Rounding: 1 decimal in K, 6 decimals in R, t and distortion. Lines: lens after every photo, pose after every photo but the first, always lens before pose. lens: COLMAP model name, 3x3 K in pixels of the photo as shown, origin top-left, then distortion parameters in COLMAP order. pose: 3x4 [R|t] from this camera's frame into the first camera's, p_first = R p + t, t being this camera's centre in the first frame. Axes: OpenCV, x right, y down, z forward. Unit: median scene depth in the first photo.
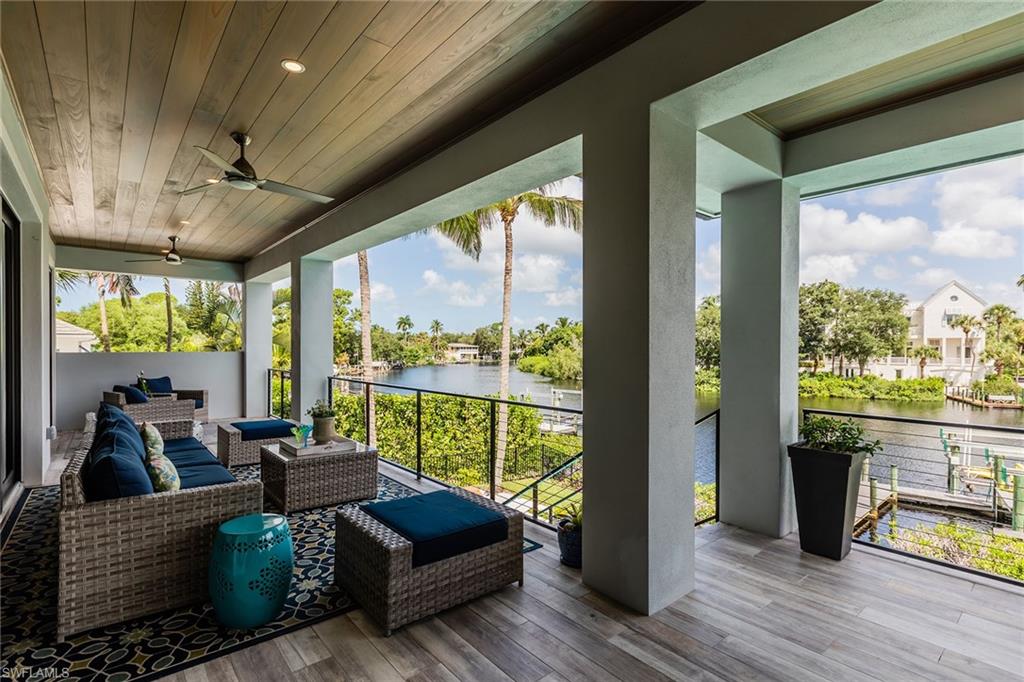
lens RADIAL K [[466.7, 0, 507.3], [0, 466.7, 345.1], [0, 0, 1]] dist [0.003187, 0.000434]
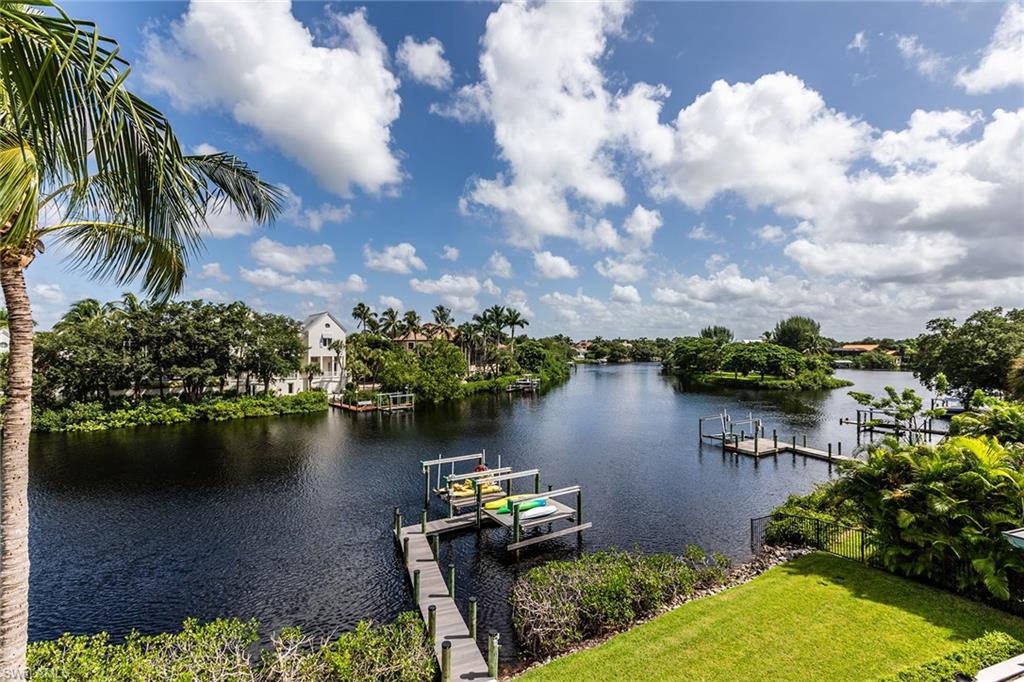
lens RADIAL K [[455.4, 0, 511.2], [0, 455.4, 337.7], [0, 0, 1]] dist [0.000318, -0.000204]
pose [[0.344873, 0.012253, 0.938569, -0.049235], [0.010046, 0.999809, -0.016744, -0.041351], [-0.938596, 0.015203, 0.344684, 0.097410]]
